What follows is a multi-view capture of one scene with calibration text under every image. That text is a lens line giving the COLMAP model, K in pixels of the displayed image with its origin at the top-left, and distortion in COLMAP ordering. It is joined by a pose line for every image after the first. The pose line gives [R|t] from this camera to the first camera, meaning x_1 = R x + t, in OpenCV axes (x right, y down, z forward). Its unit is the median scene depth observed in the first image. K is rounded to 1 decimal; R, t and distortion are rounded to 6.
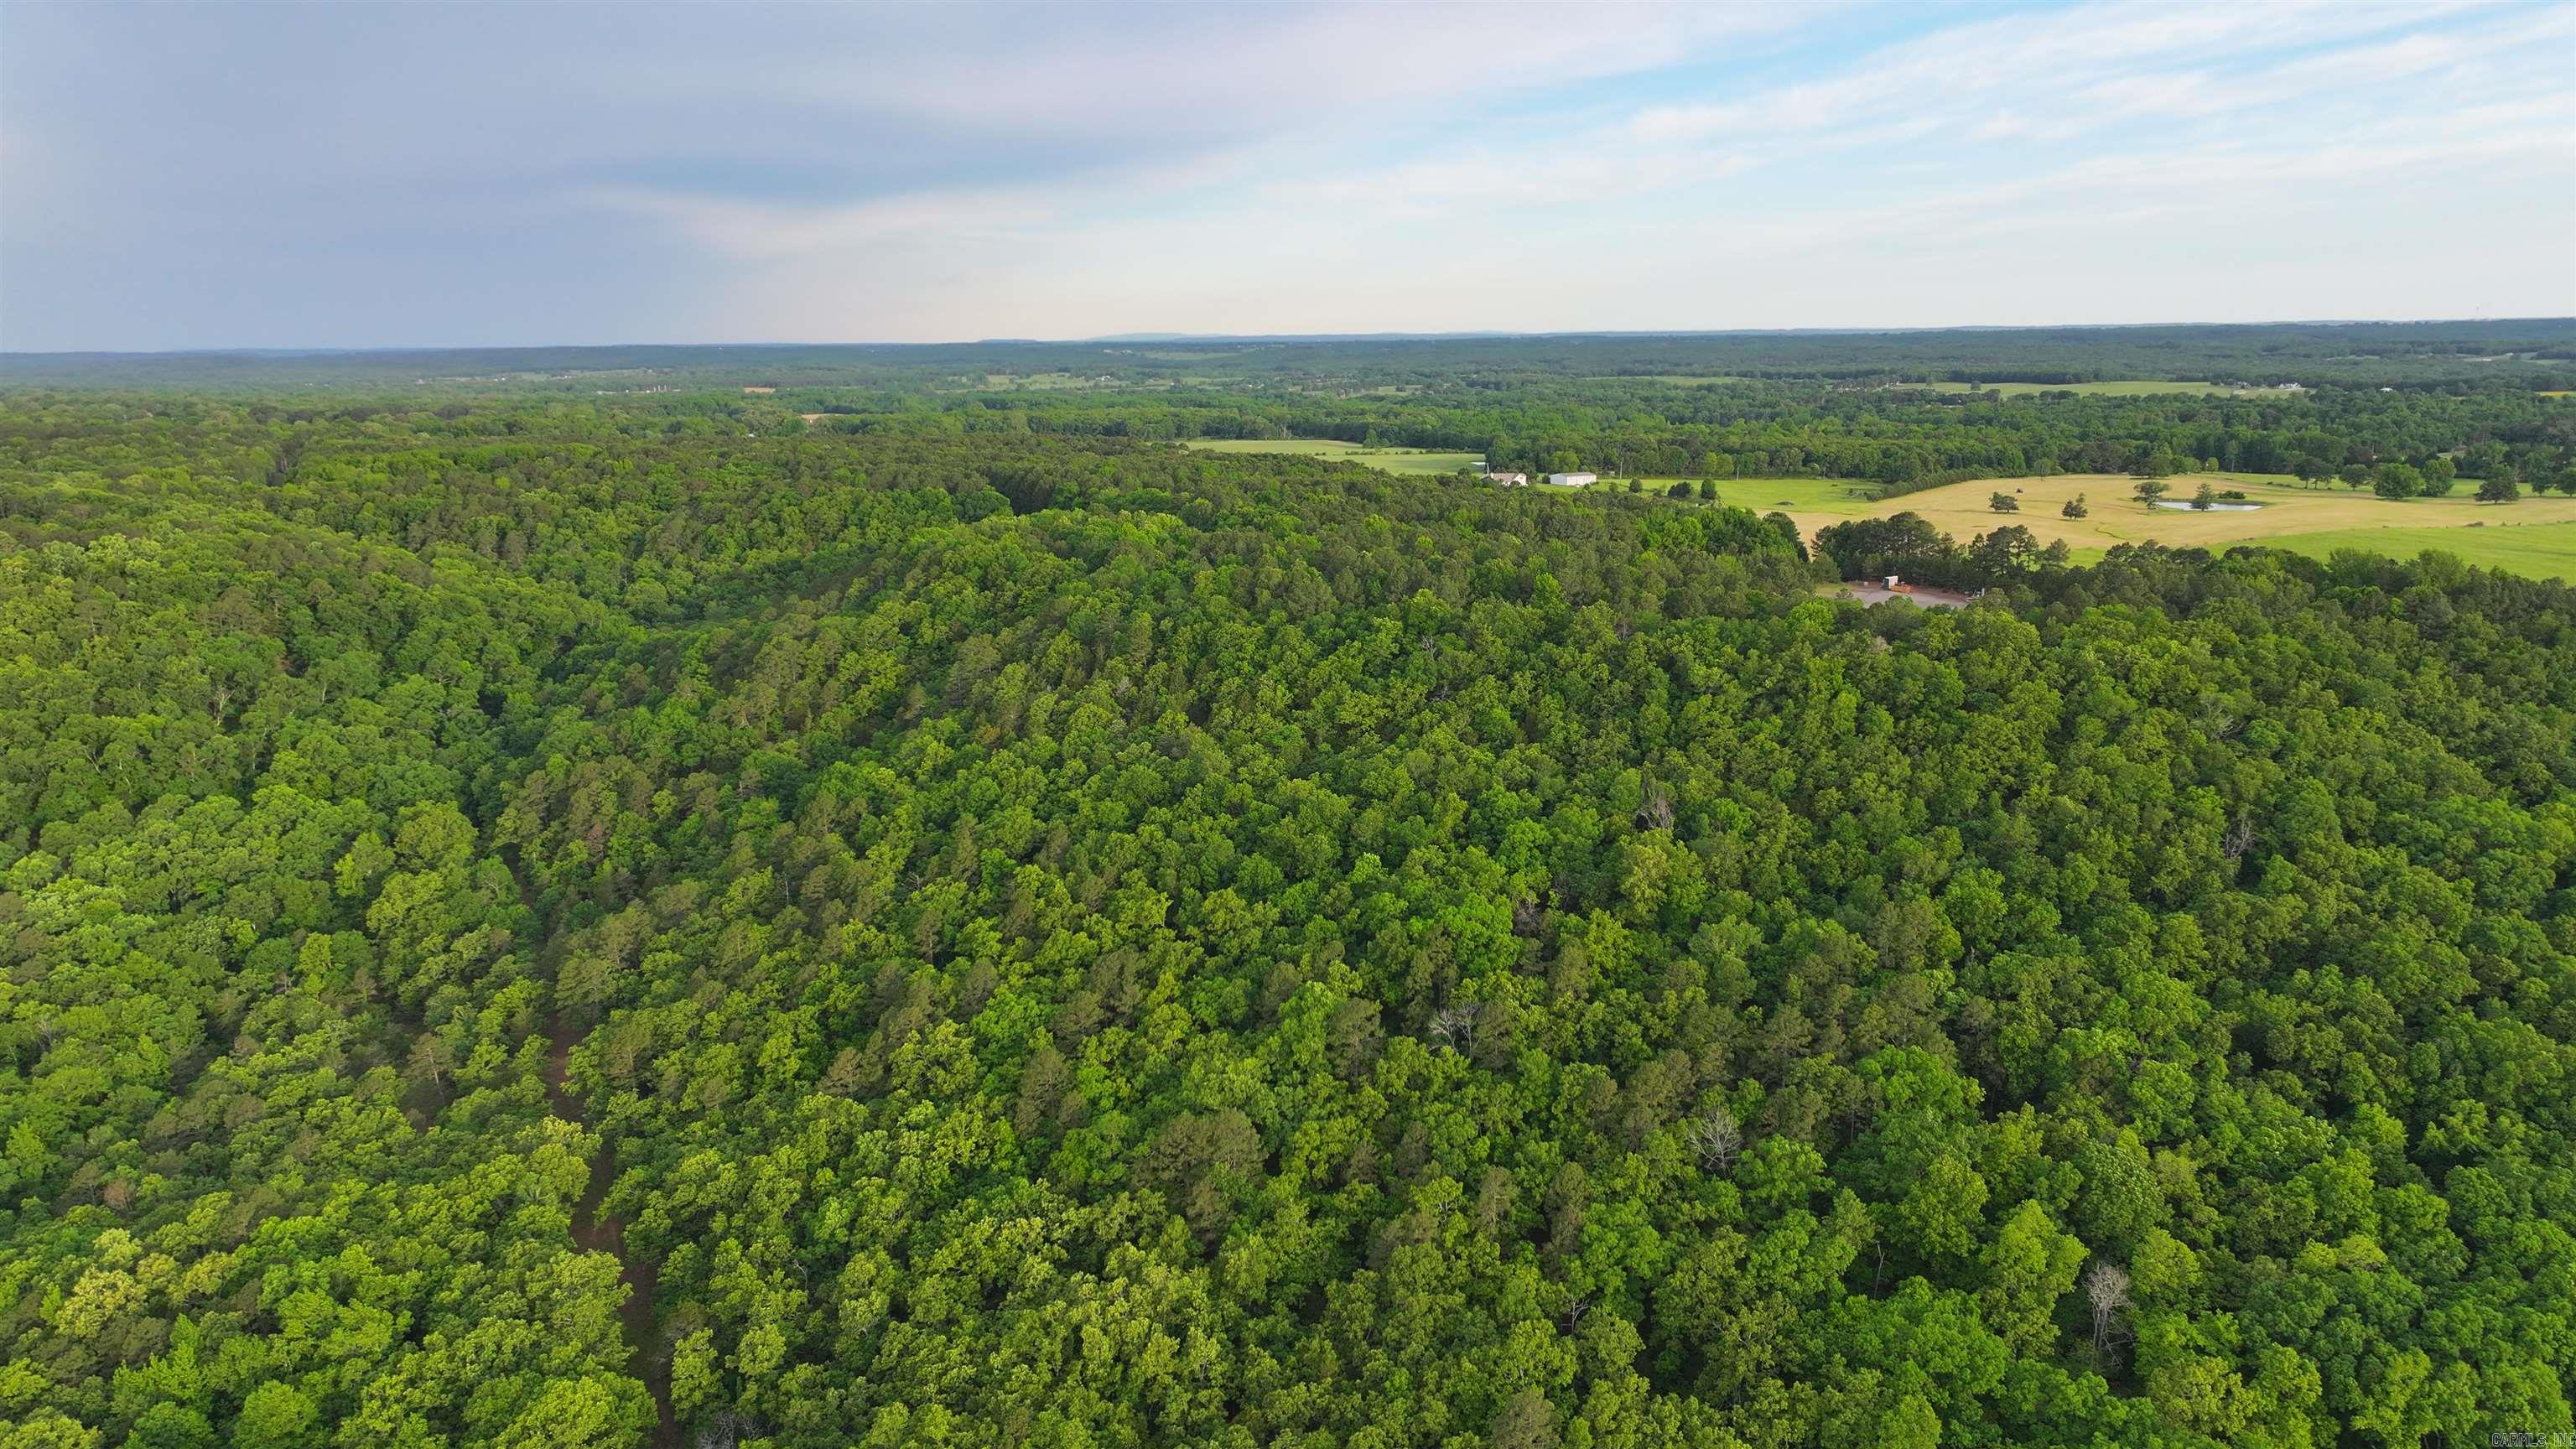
lens RADIAL K [[1801.6, 0, 1281.0], [0, 1801.6, 726.2], [0, 0, 1]] dist [0.001723, 0.015713]
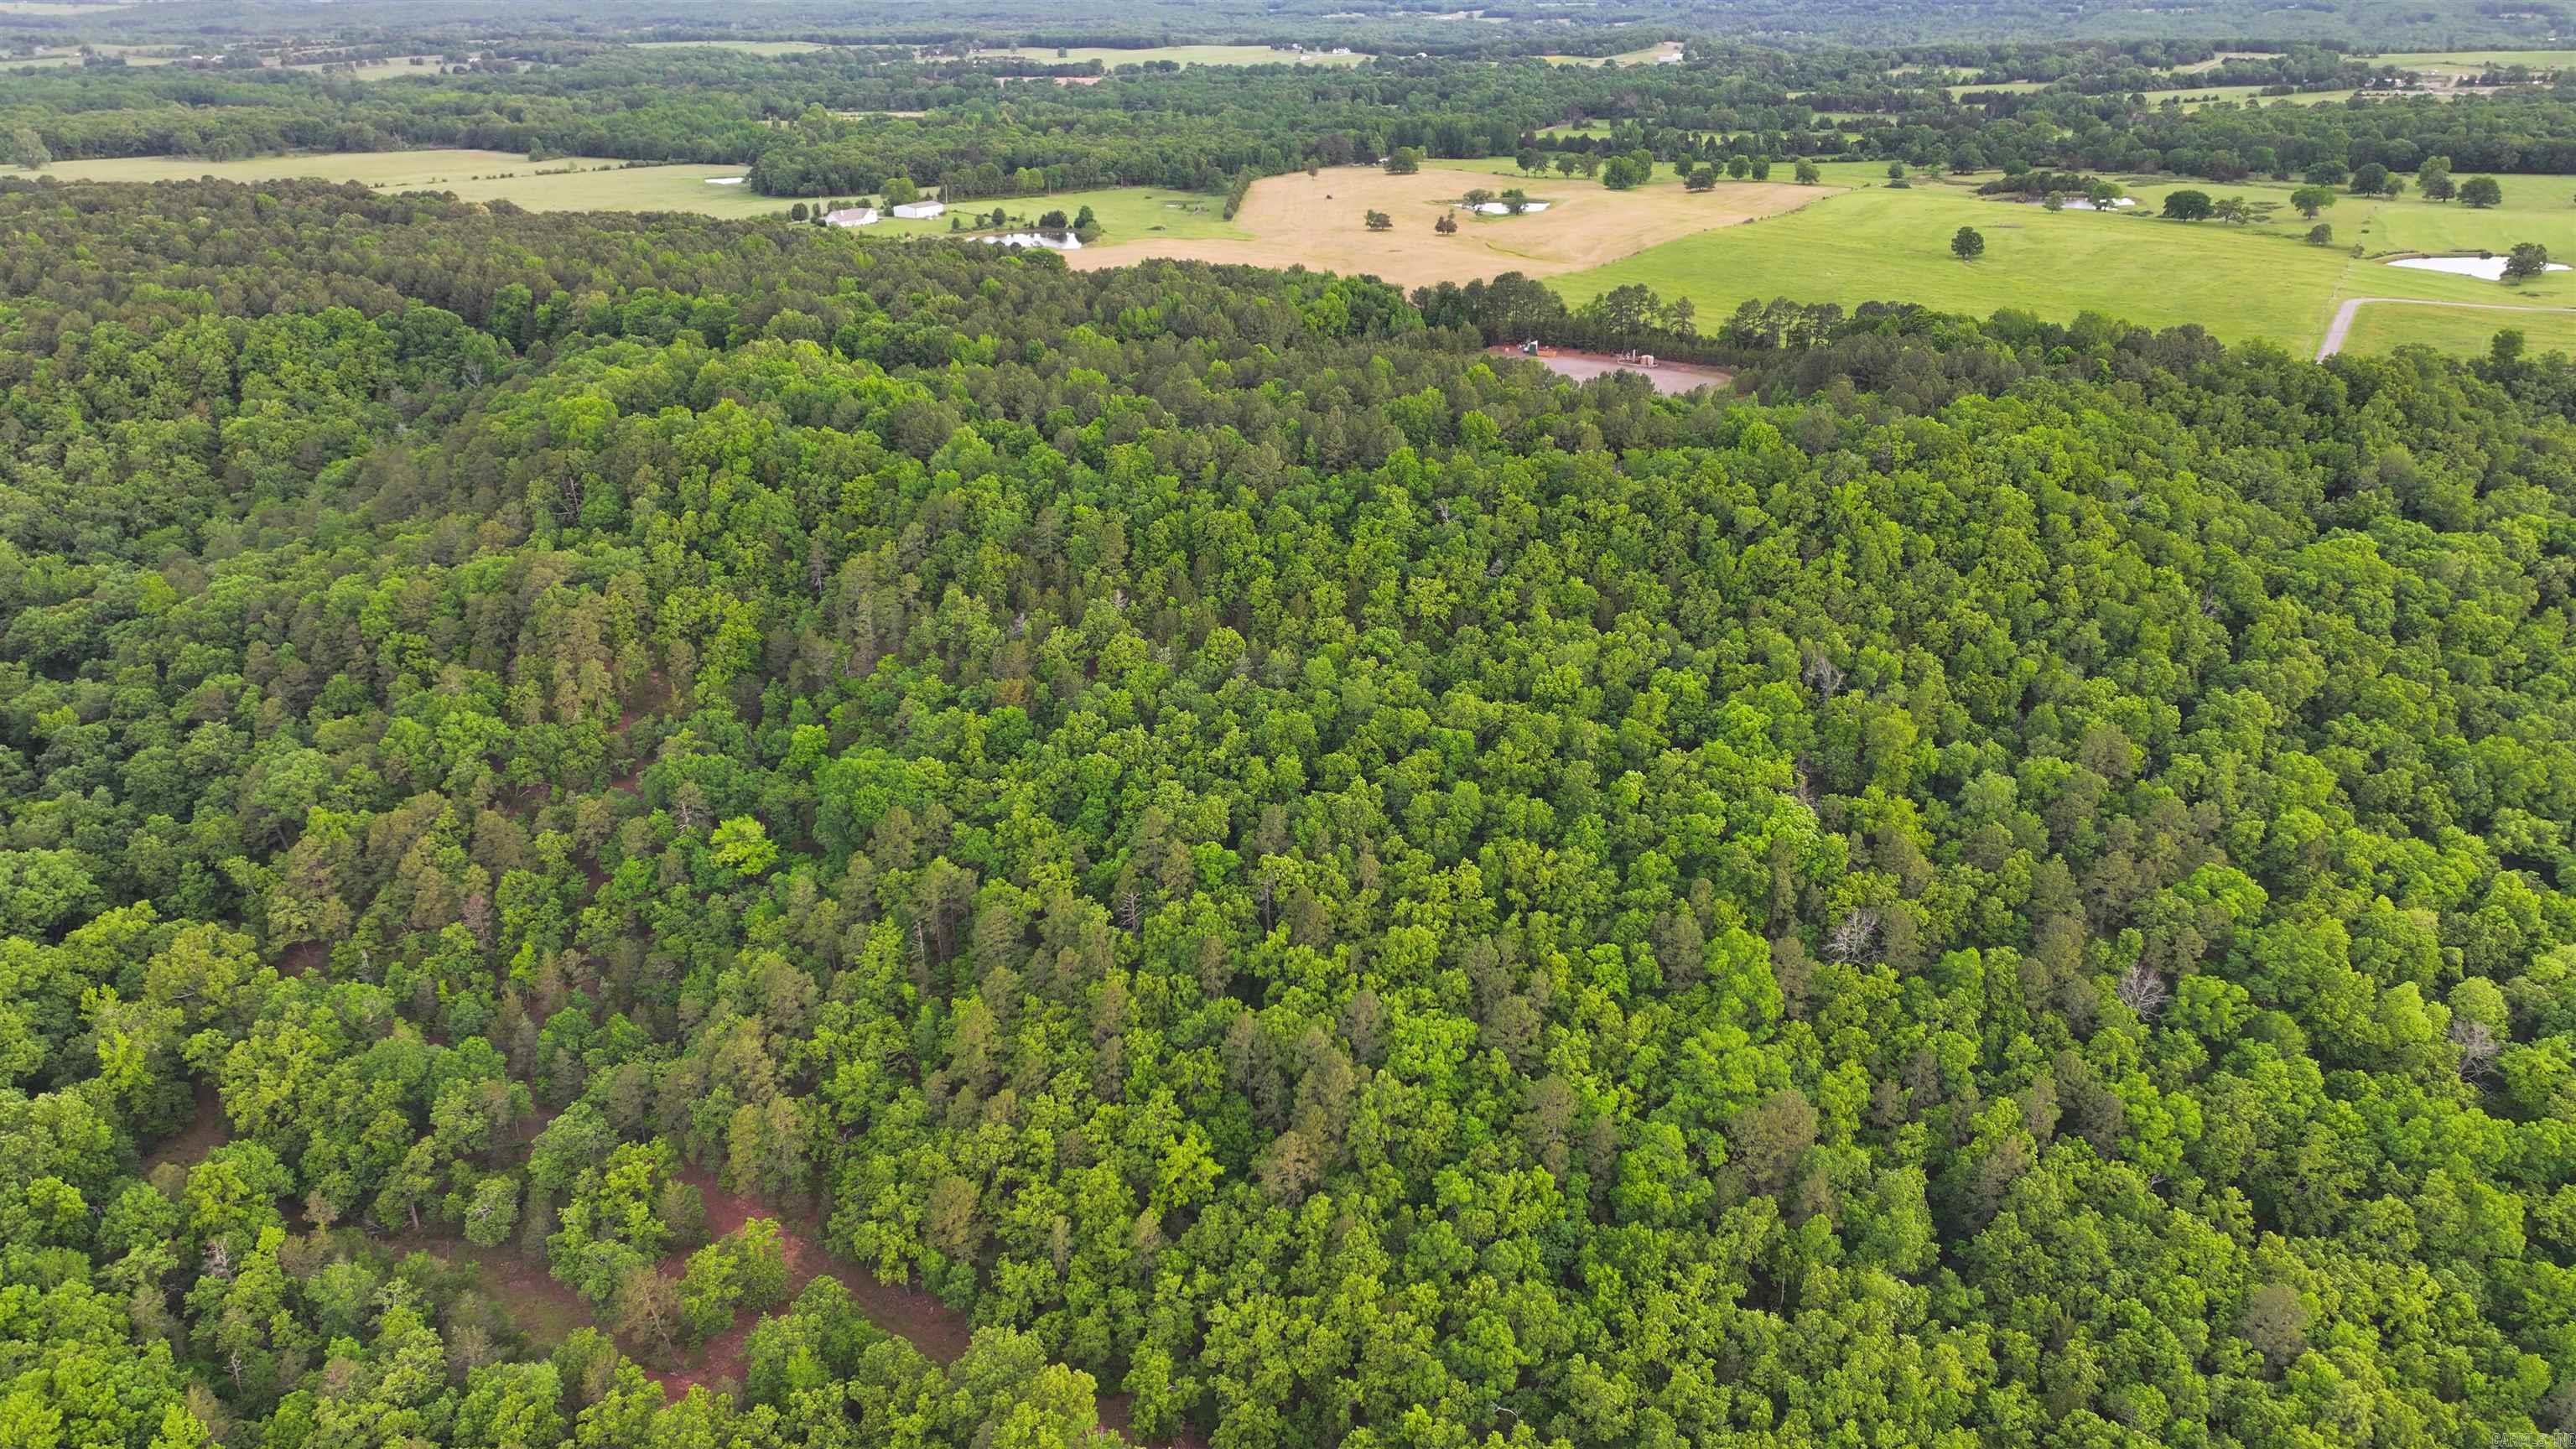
lens RADIAL K [[1801.6, 0, 1286.9], [0, 1801.6, 719.8], [0, 0, 1]] dist [0.001723, 0.015713]
pose [[0.857864, -0.193621, 0.476004, -0.392138], [0.106416, 0.973157, 0.204059, -0.119607], [-0.502737, -0.124401, 0.855441, 0.189312]]
